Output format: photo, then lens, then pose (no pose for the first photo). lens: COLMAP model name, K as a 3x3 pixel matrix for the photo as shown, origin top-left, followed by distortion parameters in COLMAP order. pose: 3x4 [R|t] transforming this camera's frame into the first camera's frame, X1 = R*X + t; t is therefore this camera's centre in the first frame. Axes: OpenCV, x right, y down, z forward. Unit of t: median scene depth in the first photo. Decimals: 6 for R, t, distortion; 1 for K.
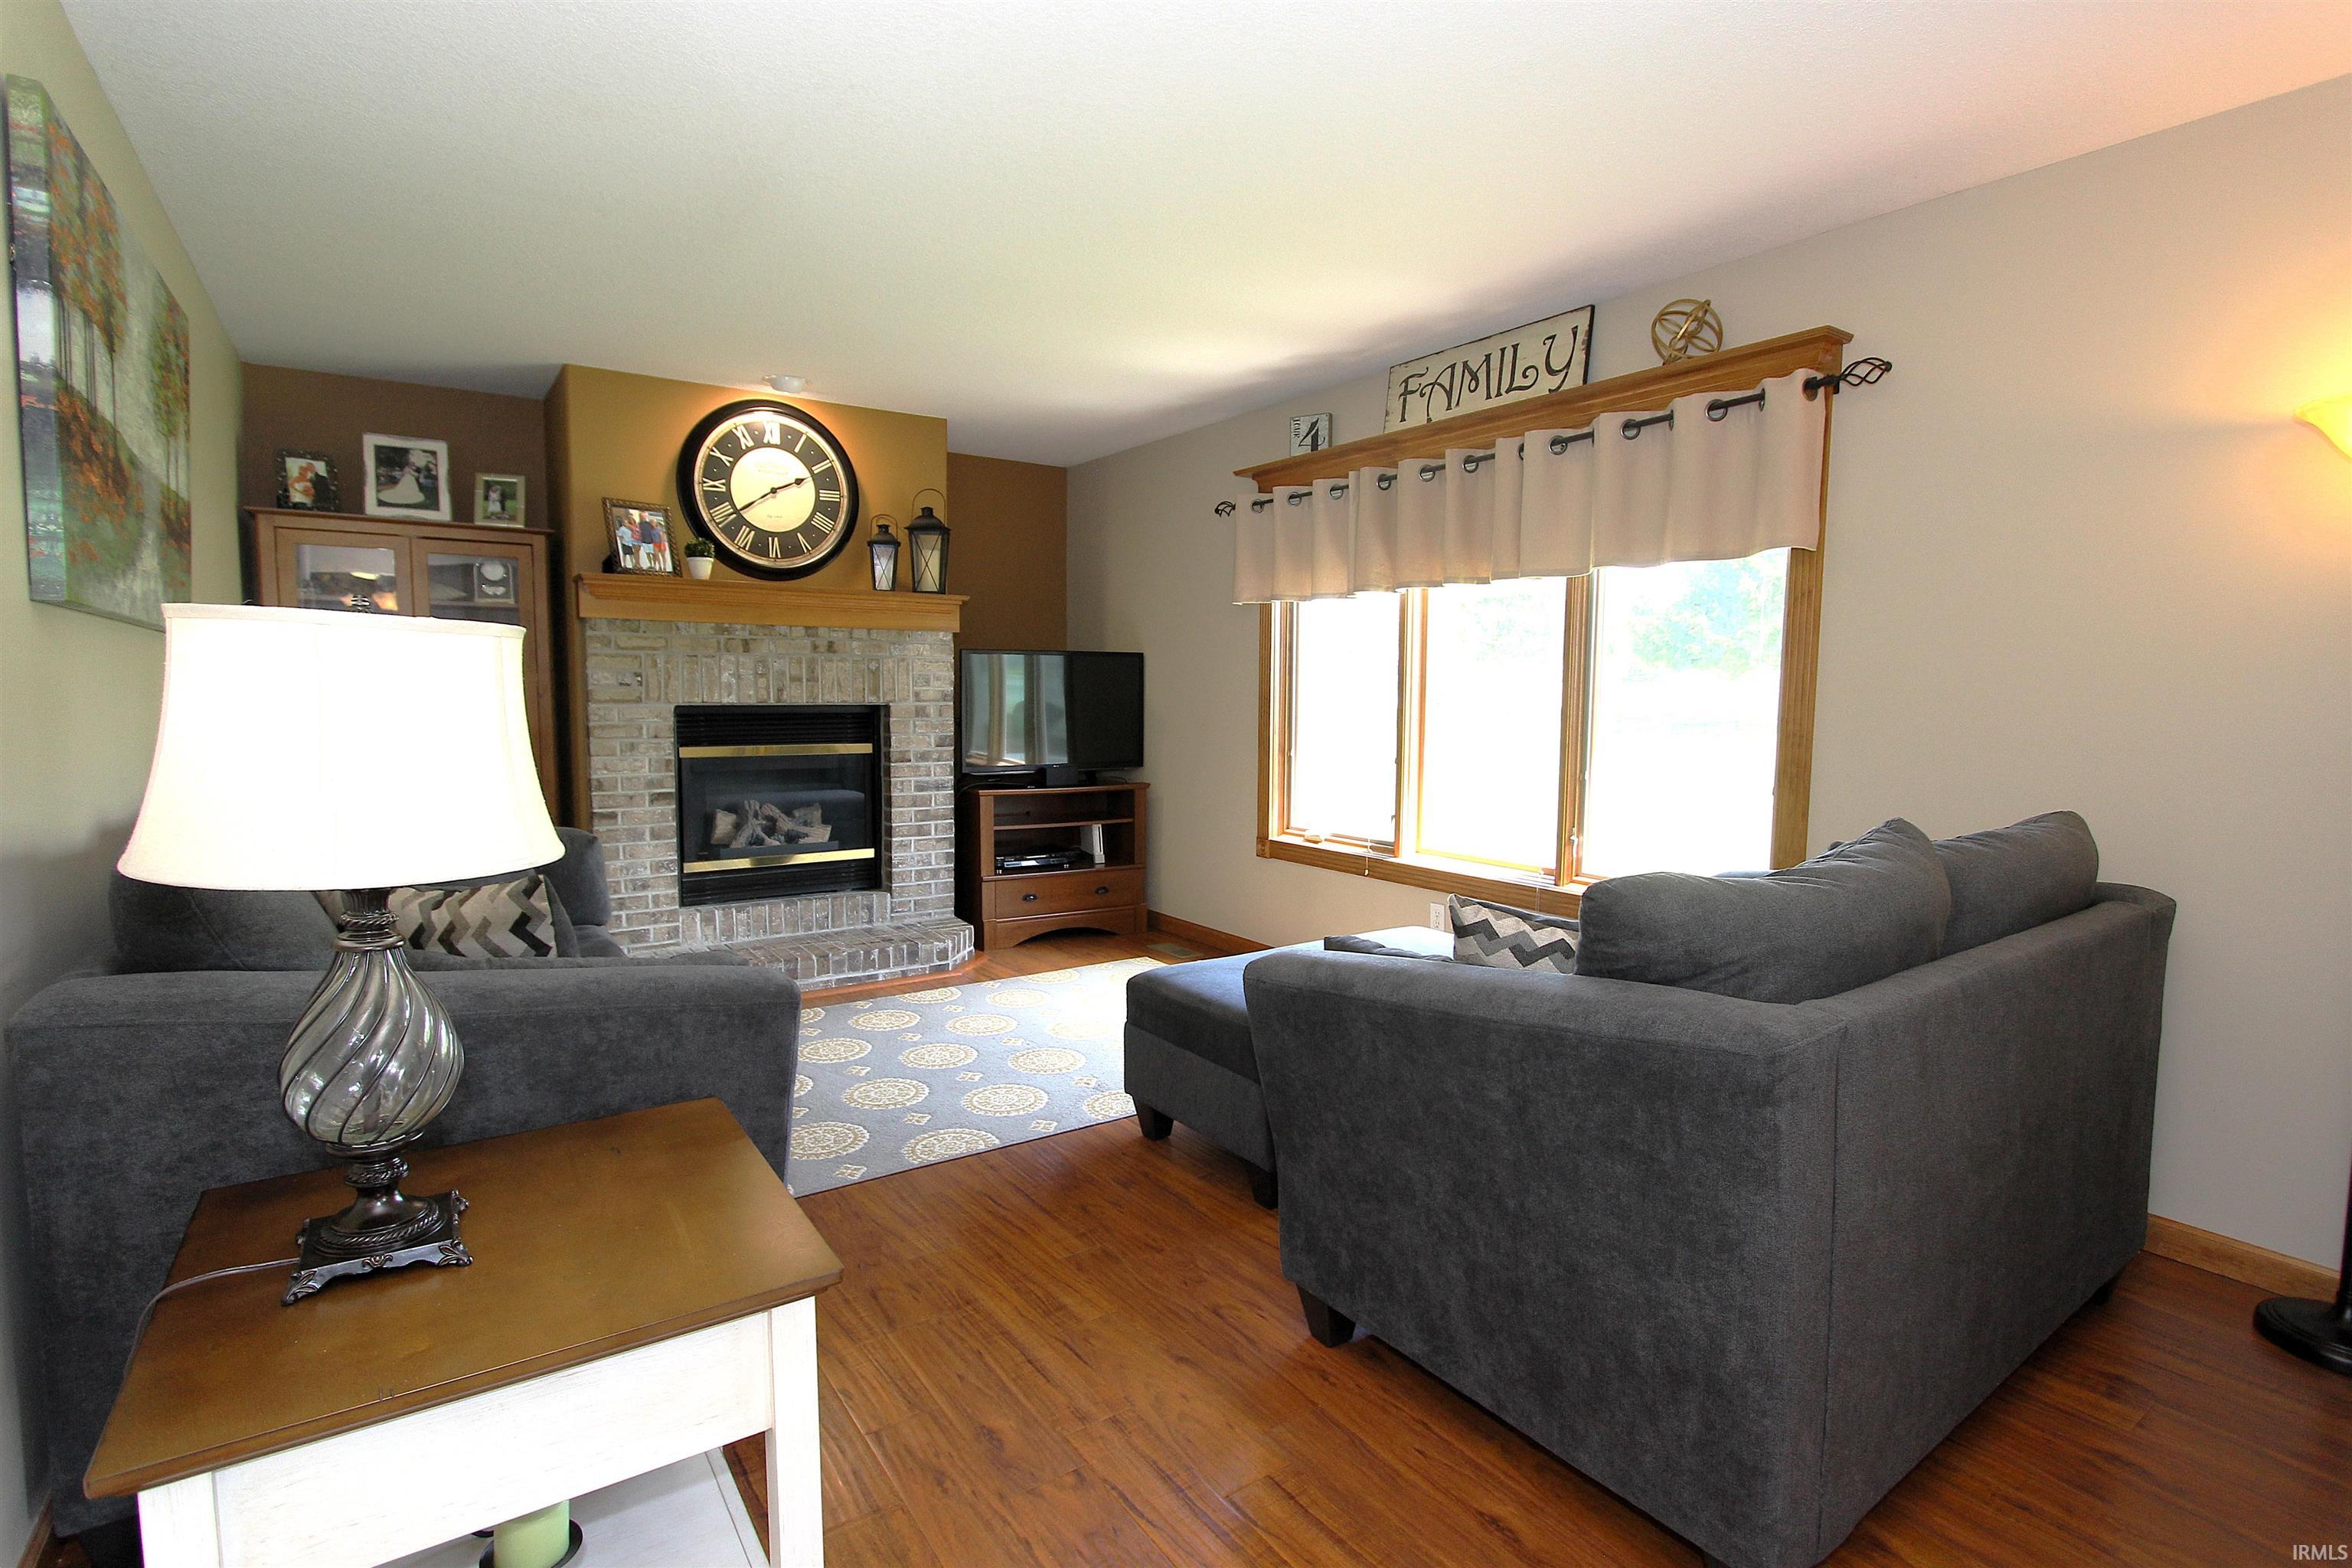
lens RADIAL K [[1128.2, 0, 1176.0], [0, 1128.2, 784.0], [0, 0, 1]] dist [-0.015041, 0.001136]
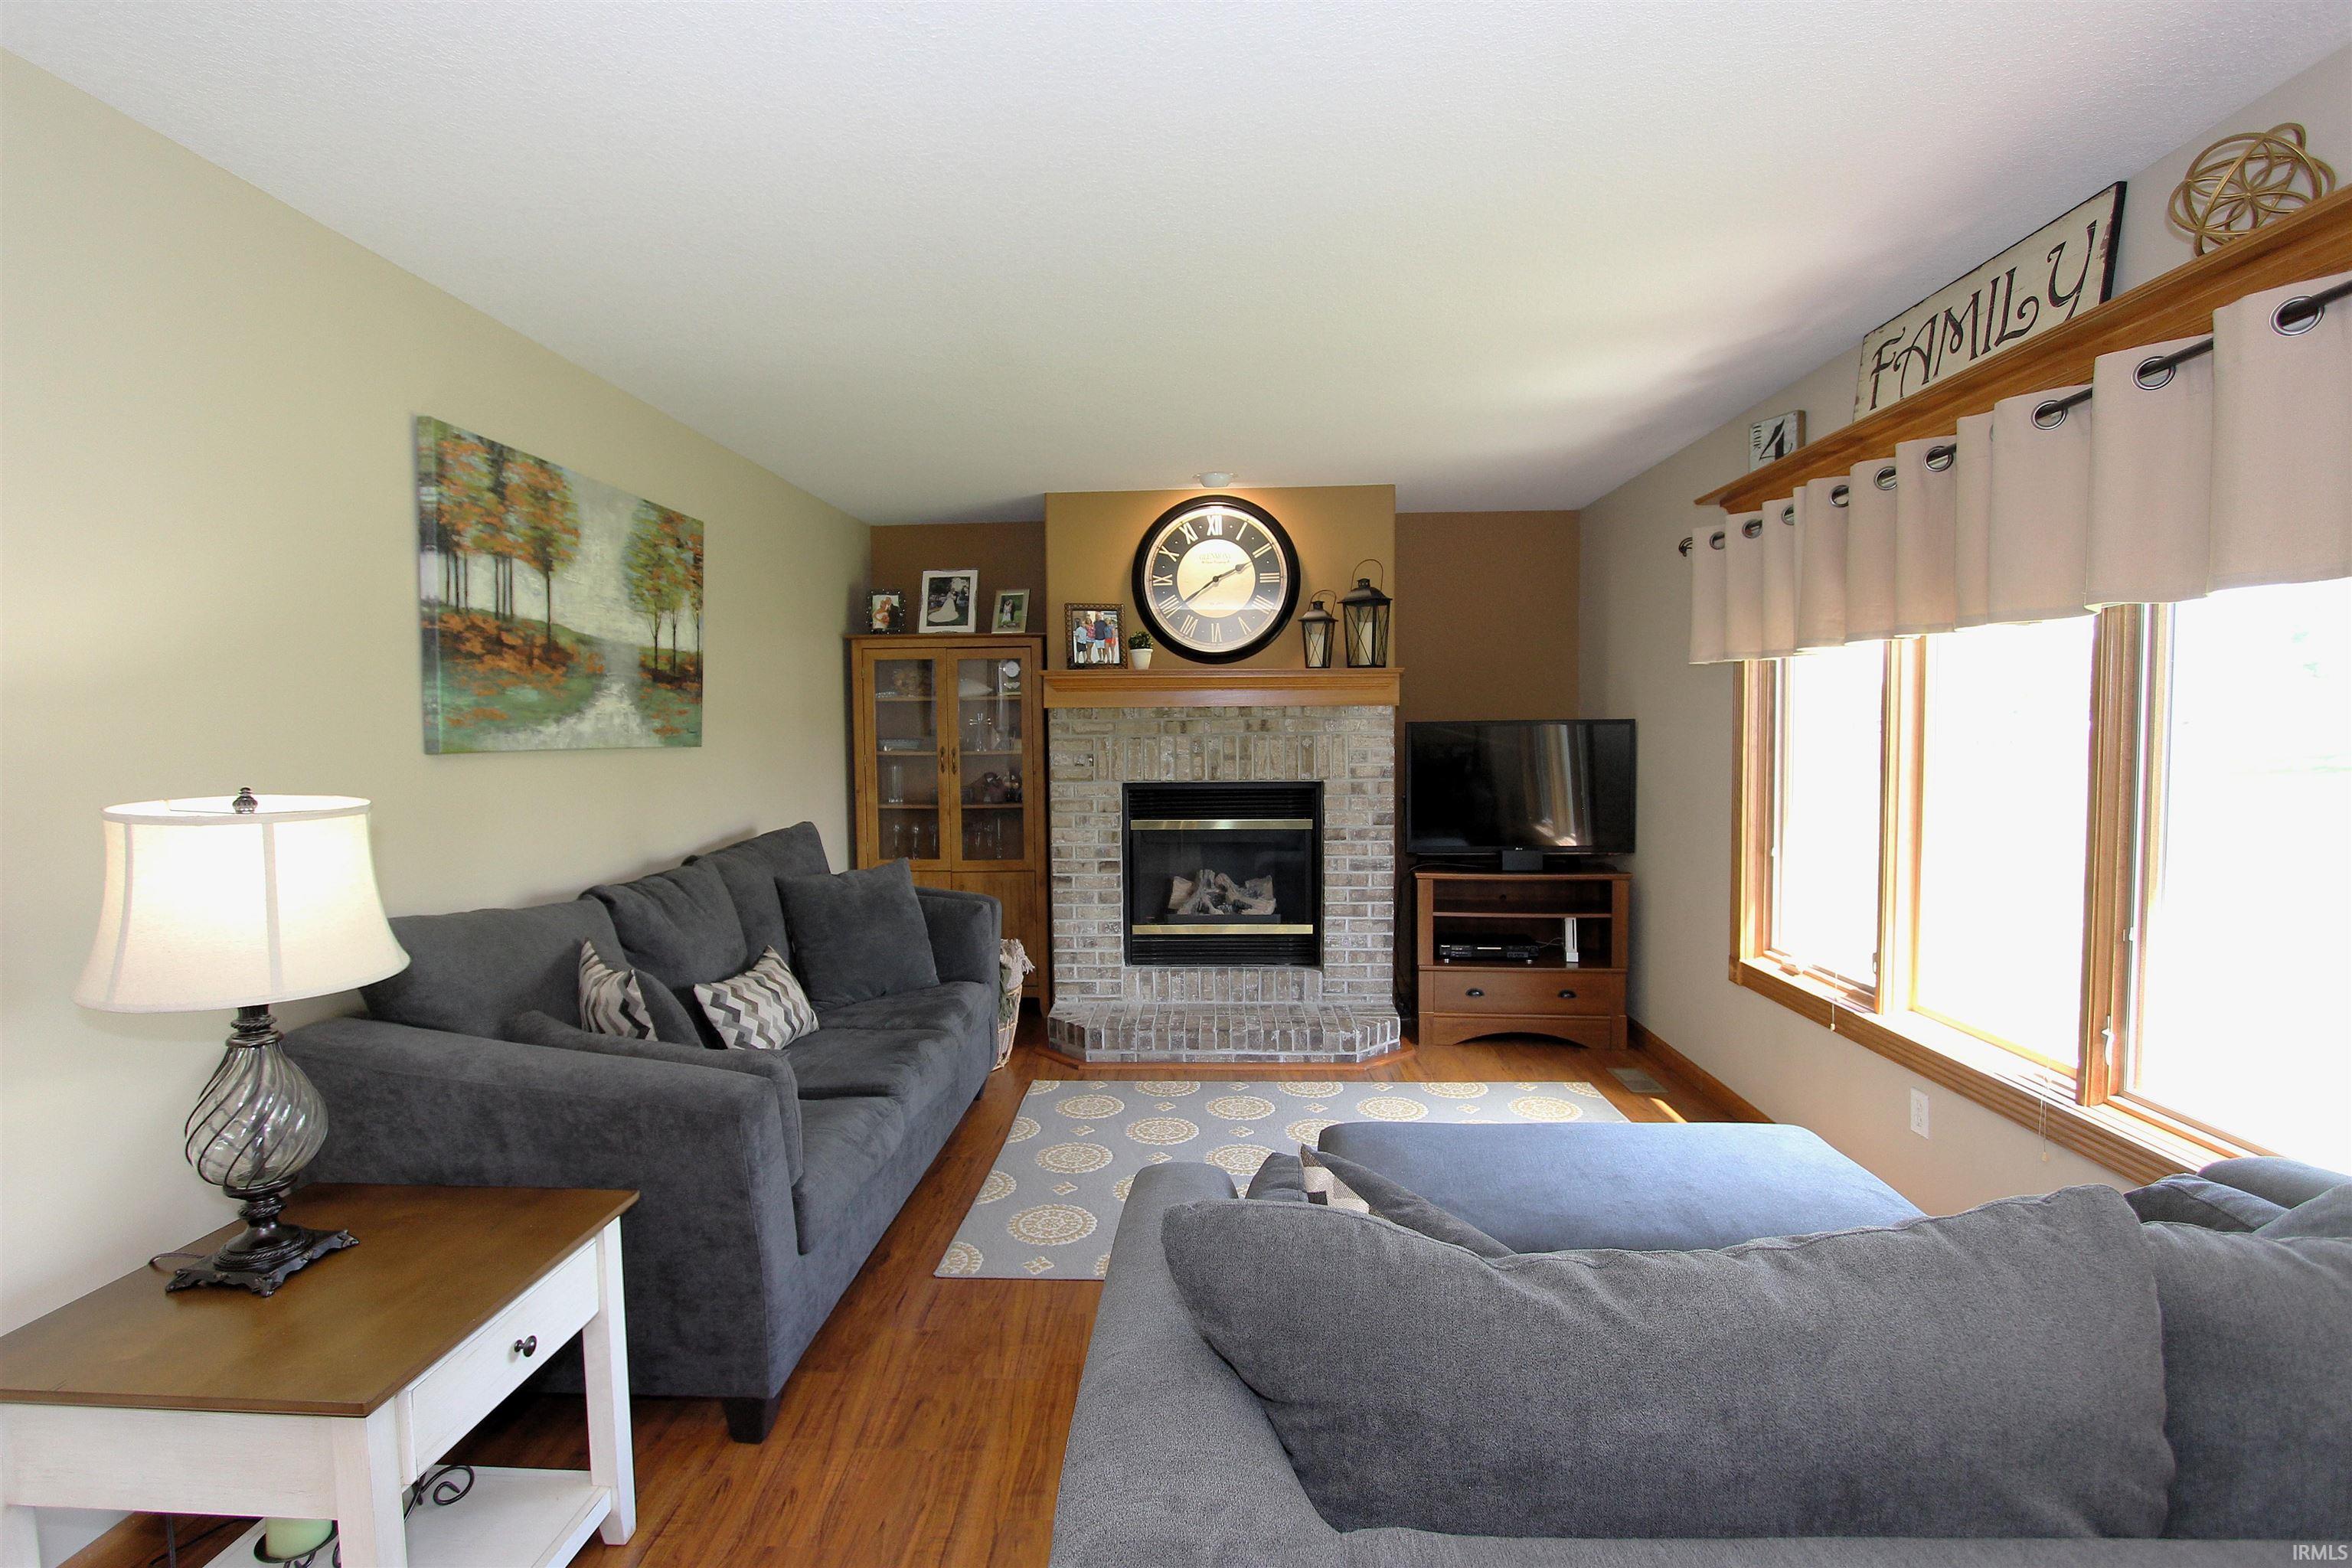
lens RADIAL K [[1107.6, 0, 1176.0], [0, 1107.6, 784.0], [0, 0, 1]] dist [-0.030008, 0.007831]
pose [[0.785788, 0.017070, -0.618260, 0.267507], [-0.035696, 0.999205, -0.017780, -0.050747], [0.617465, 0.036041, 0.785773, 0.173818]]
